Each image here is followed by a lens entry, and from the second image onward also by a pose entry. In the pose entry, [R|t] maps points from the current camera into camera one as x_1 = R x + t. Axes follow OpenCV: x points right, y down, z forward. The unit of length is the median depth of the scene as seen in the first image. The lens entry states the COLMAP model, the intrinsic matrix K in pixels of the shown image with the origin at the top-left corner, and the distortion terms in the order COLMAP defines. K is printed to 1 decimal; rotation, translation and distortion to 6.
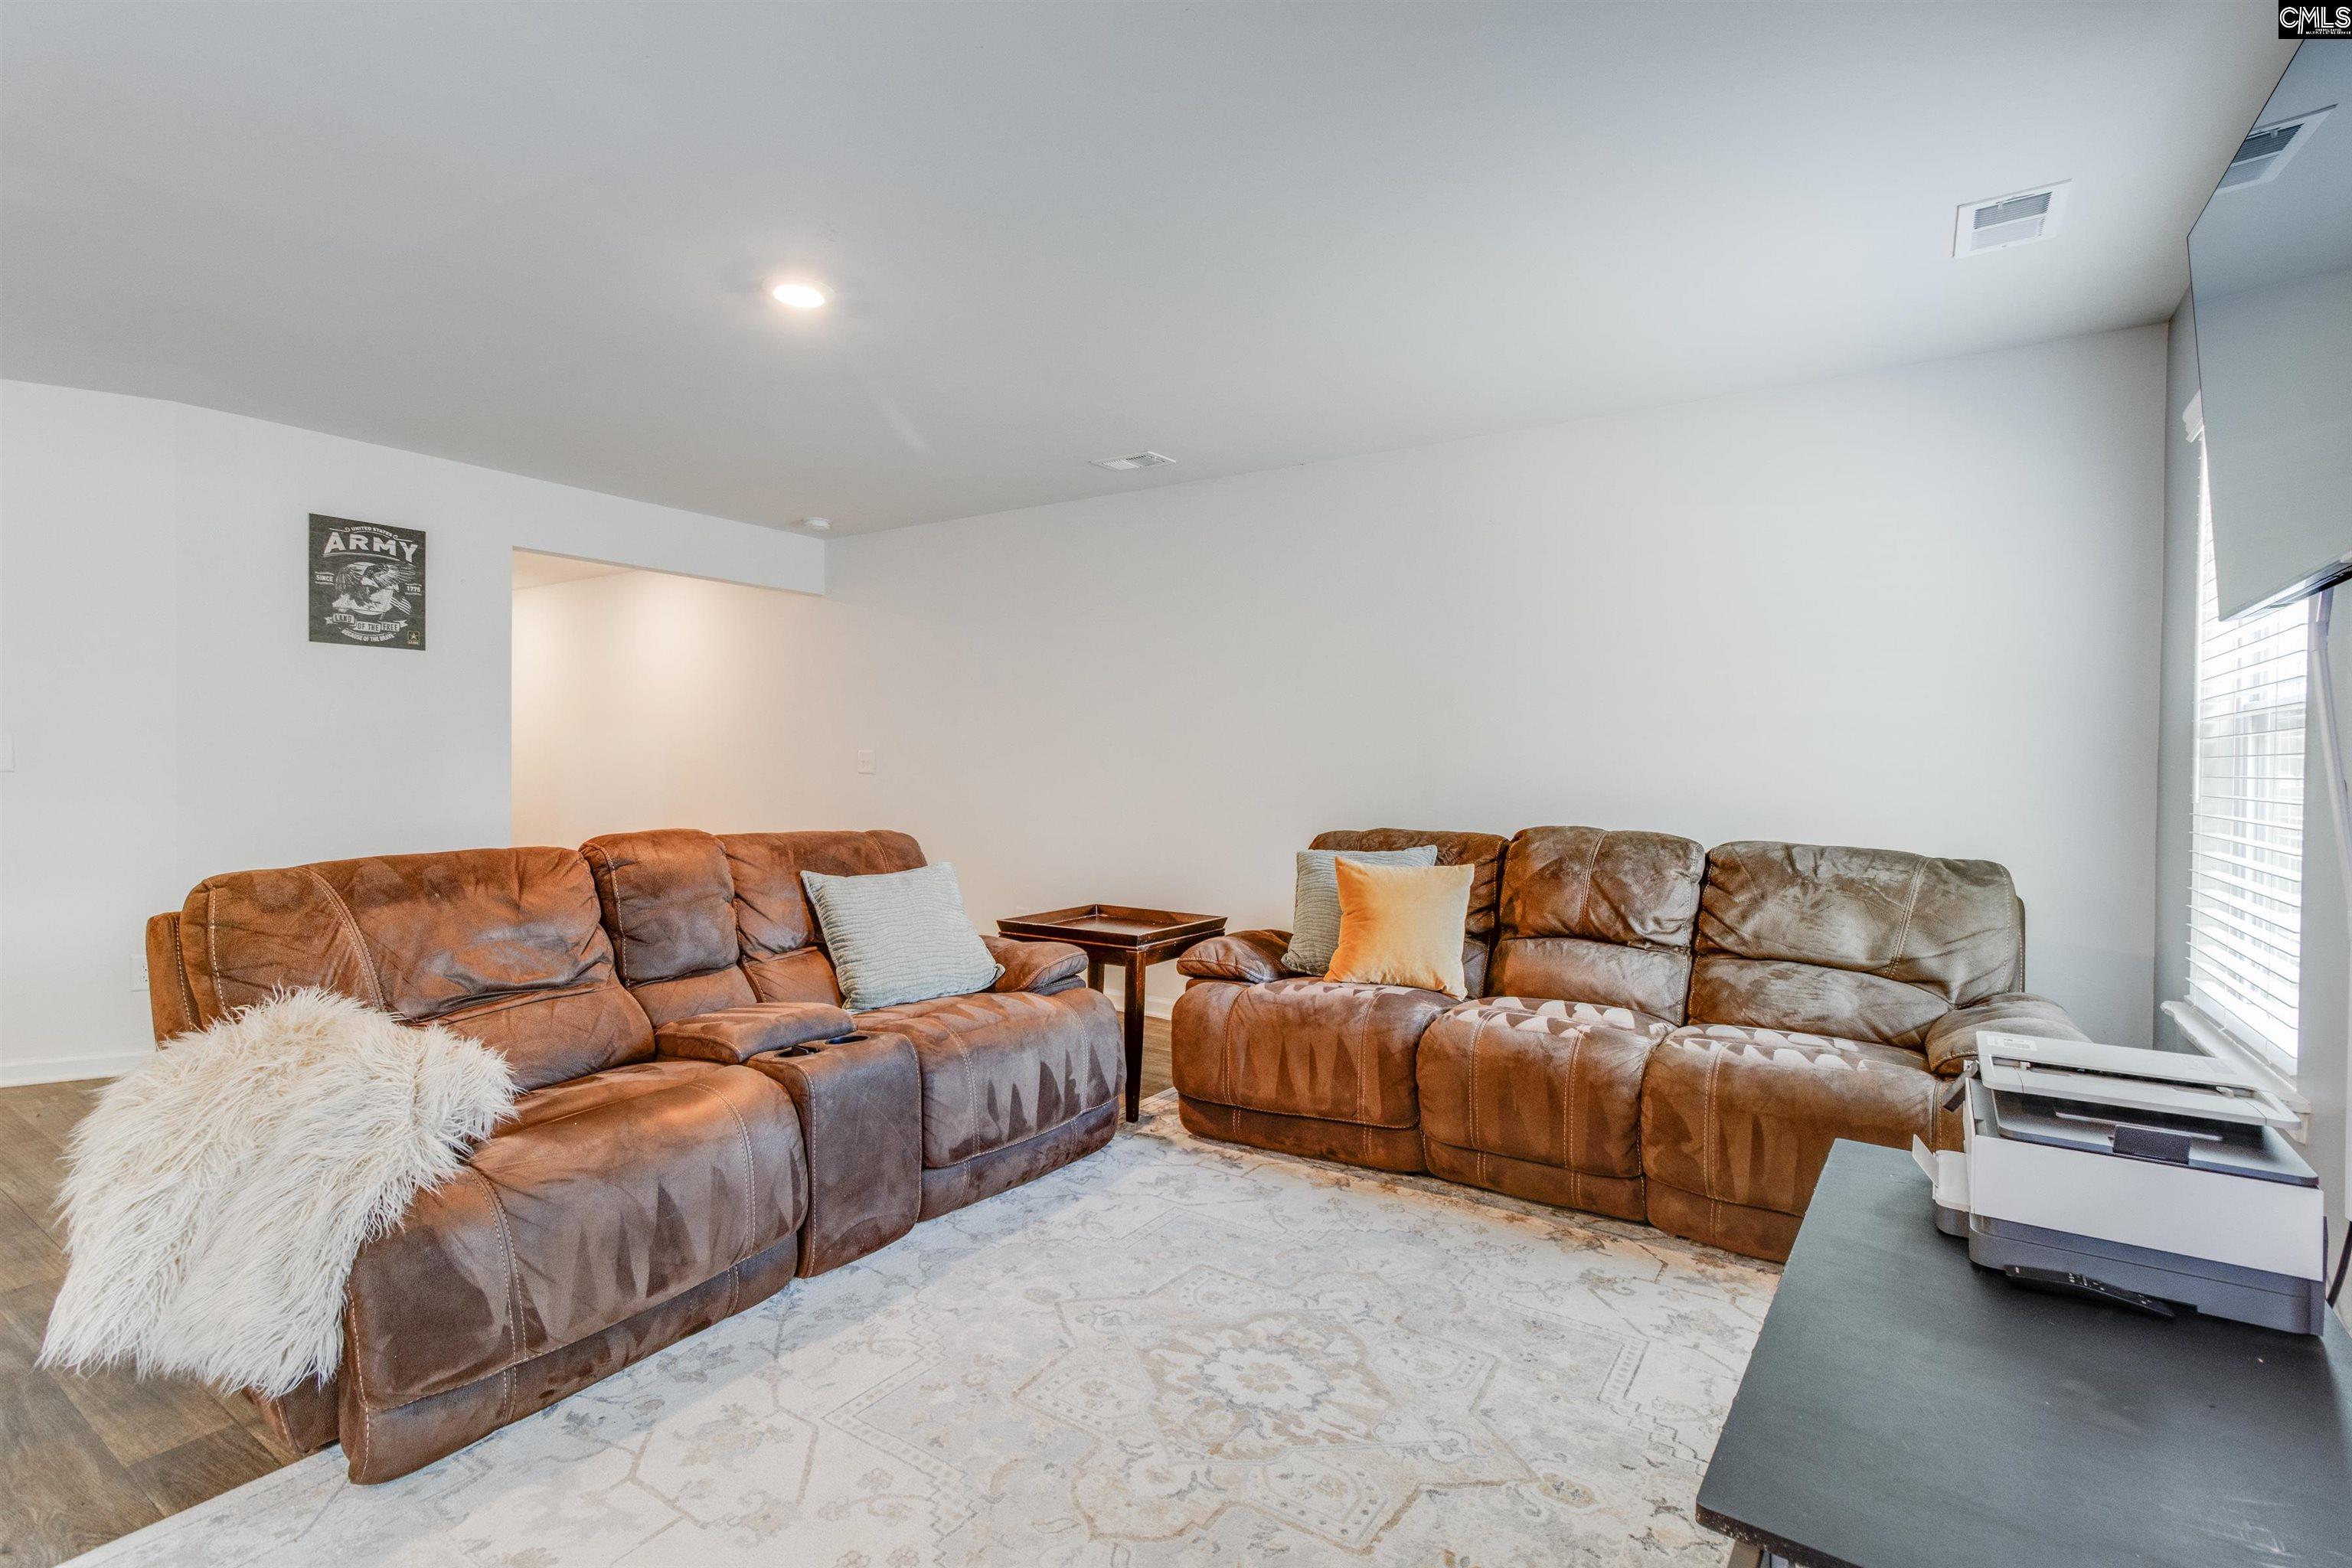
lens RADIAL K [[1091.5, 0, 1184.8], [0, 1091.5, 773.3], [0, 0, 1]] dist [0.002311, 0.000736]
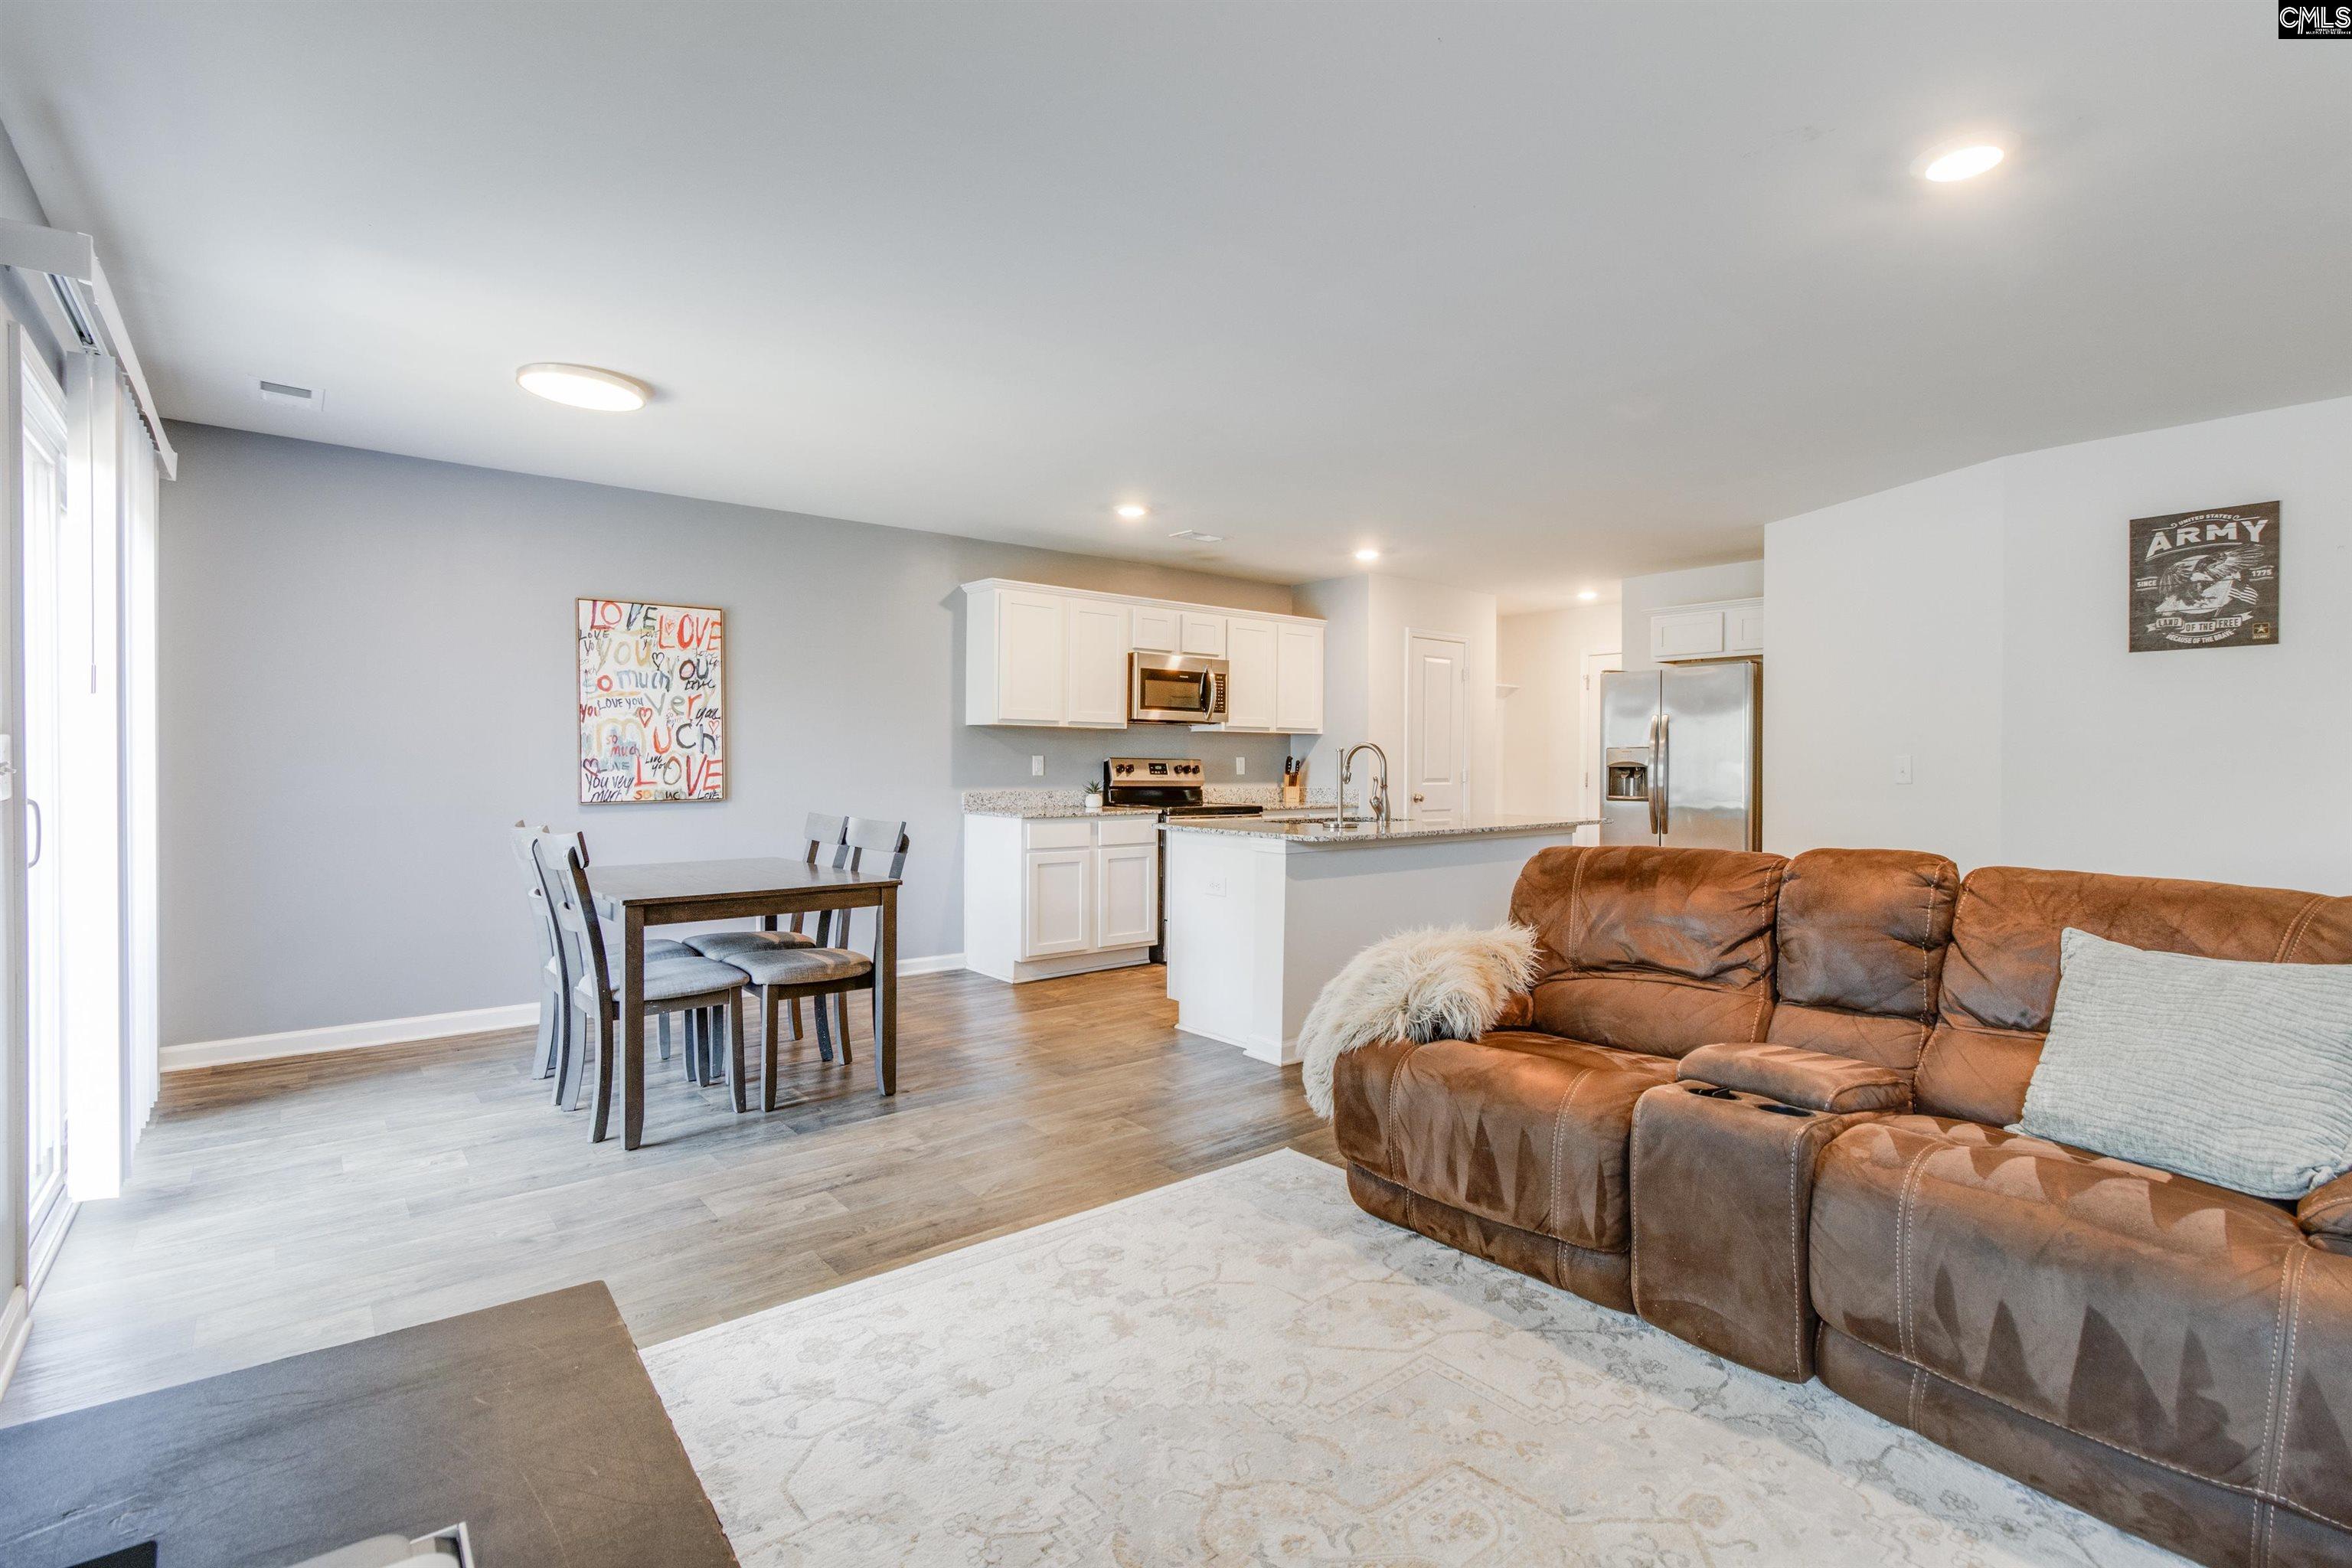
lens RADIAL K [[1091.5, 0, 1181.7], [0, 1091.5, 767.9], [0, 0, 1]] dist [0.002311, 0.000736]
pose [[-0.291261, -0.007067, -0.956618, 0.360805], [-0.018741, 0.999823, -0.001680, -0.001464], [0.956460, 0.017438, -0.291342, 0.476074]]
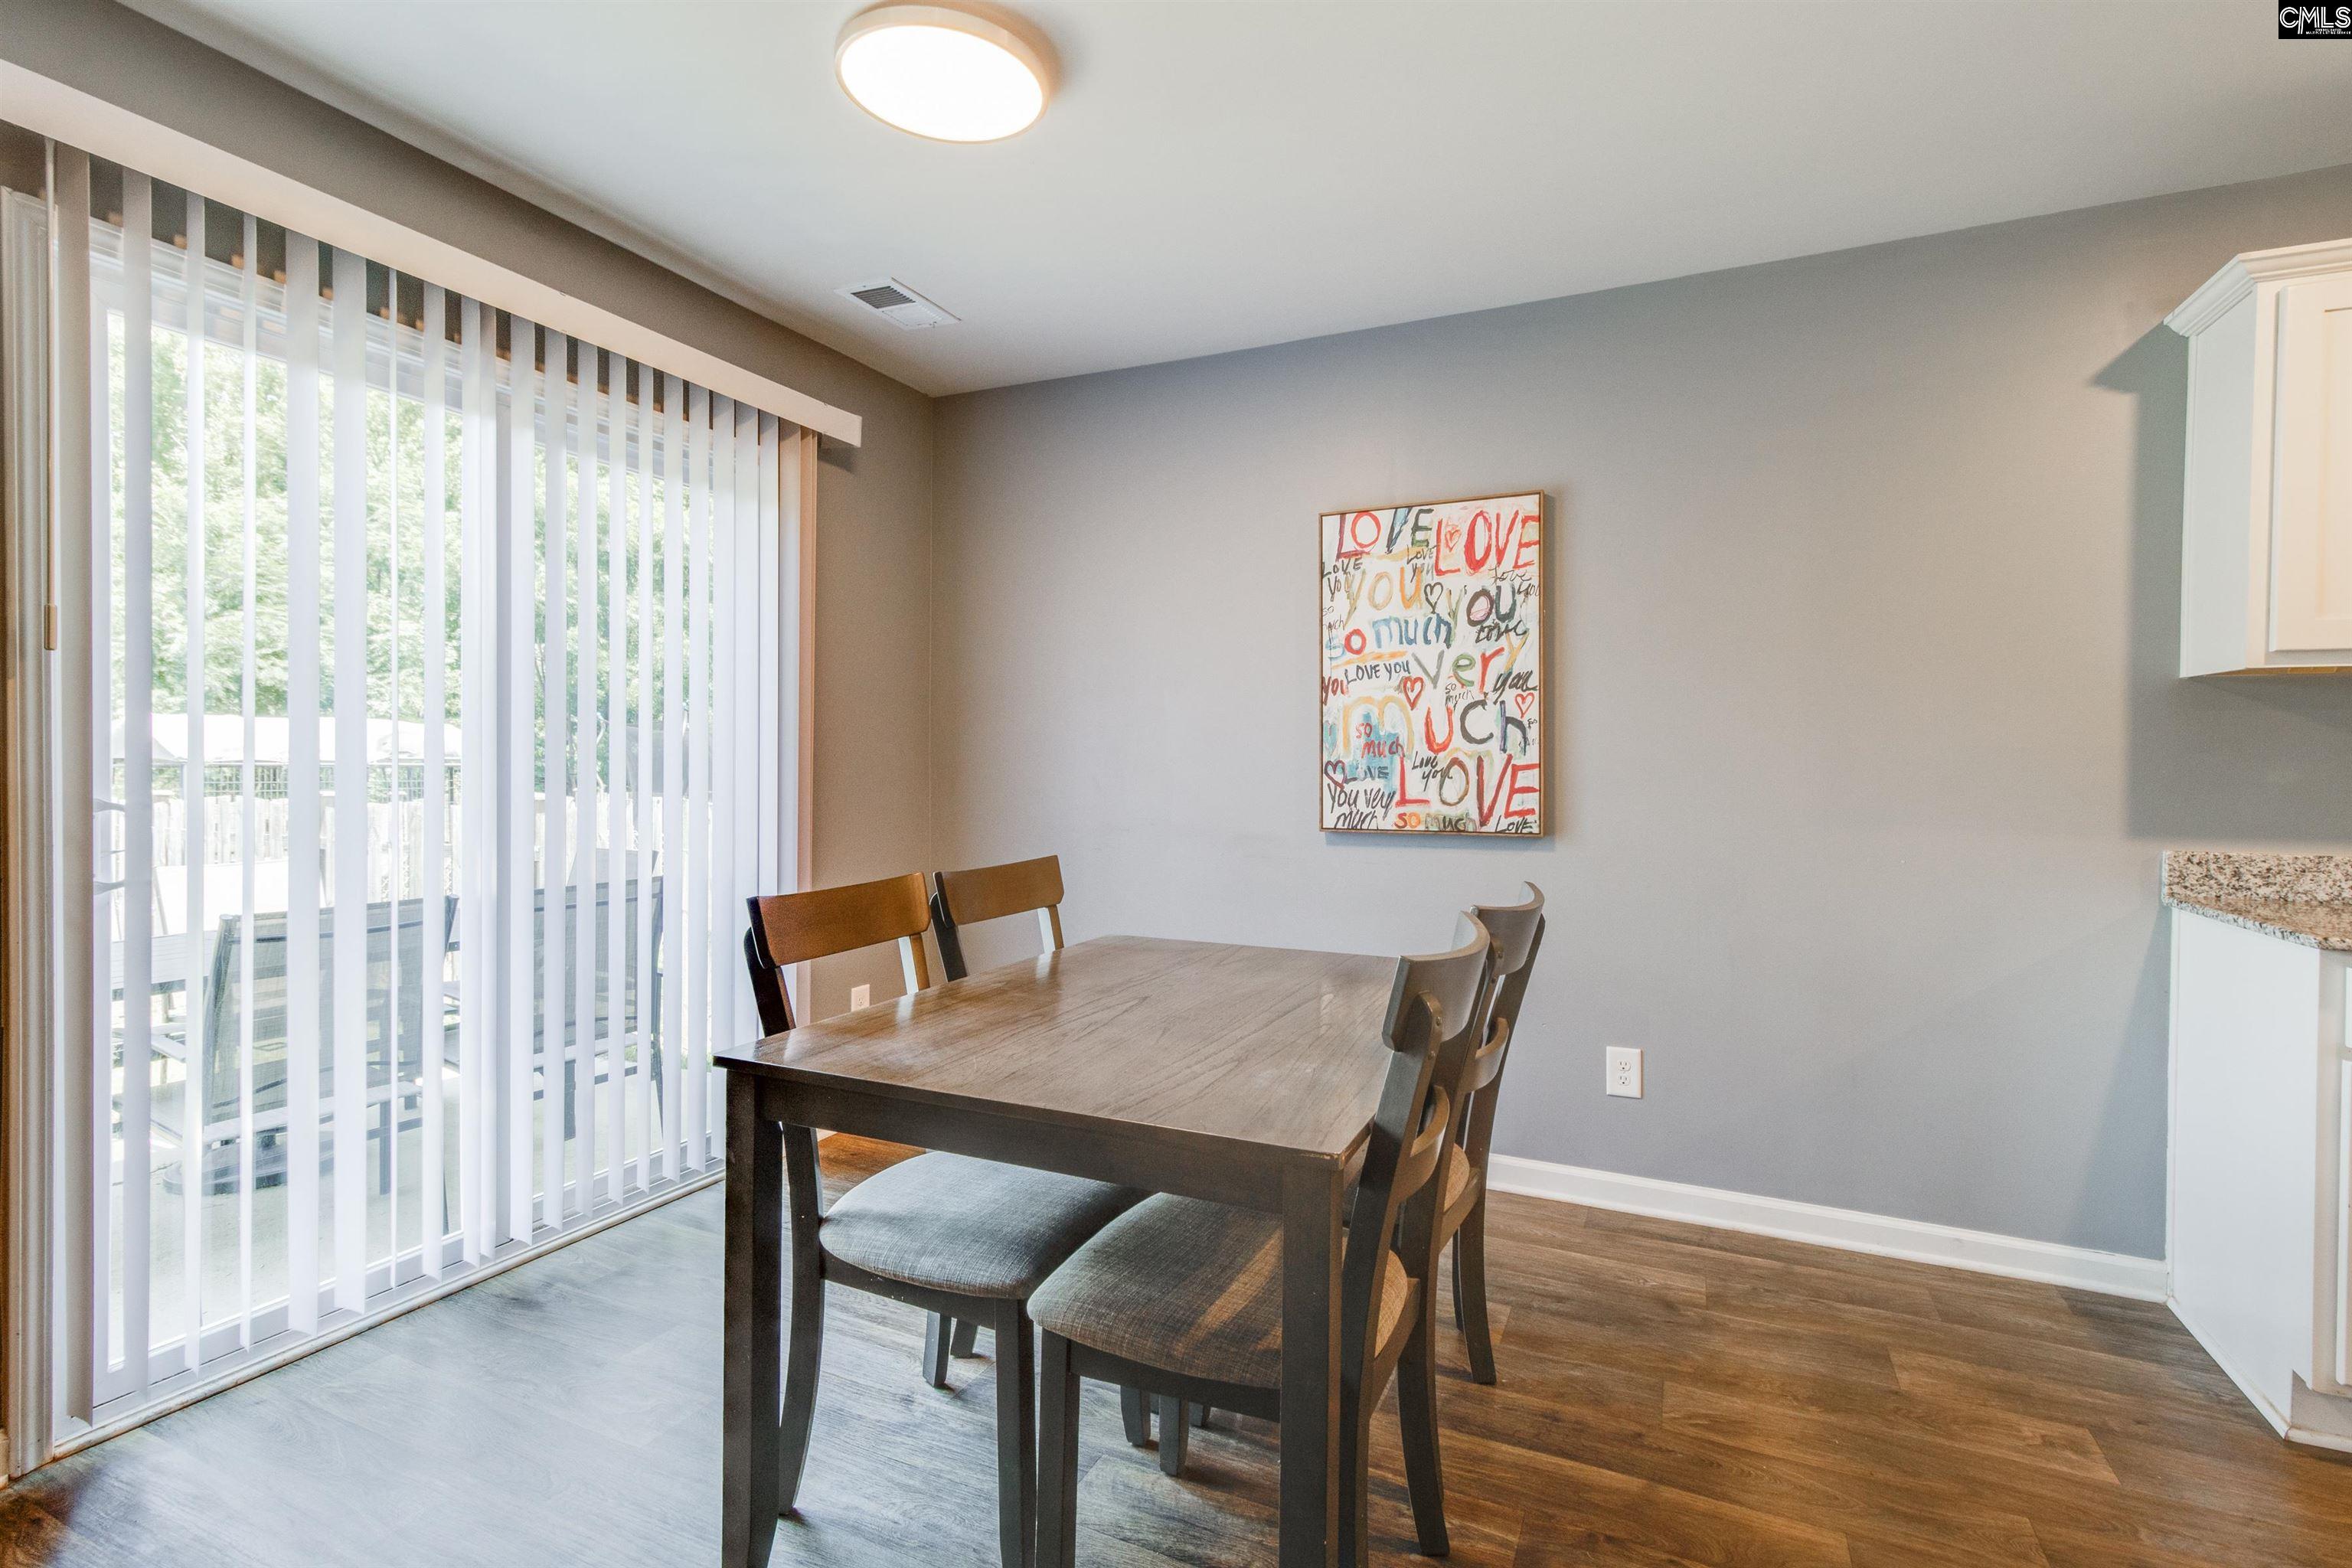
lens RADIAL K [[1091.5, 0, 1180.8], [0, 1091.5, 771.6], [0, 0, 1]] dist [0.002311, 0.000736]
pose [[-0.987940, -0.019407, -0.153614, -0.333903], [-0.022818, 0.999530, 0.020475, -0.006875], [0.153144, 0.023733, -0.987919, 0.262276]]
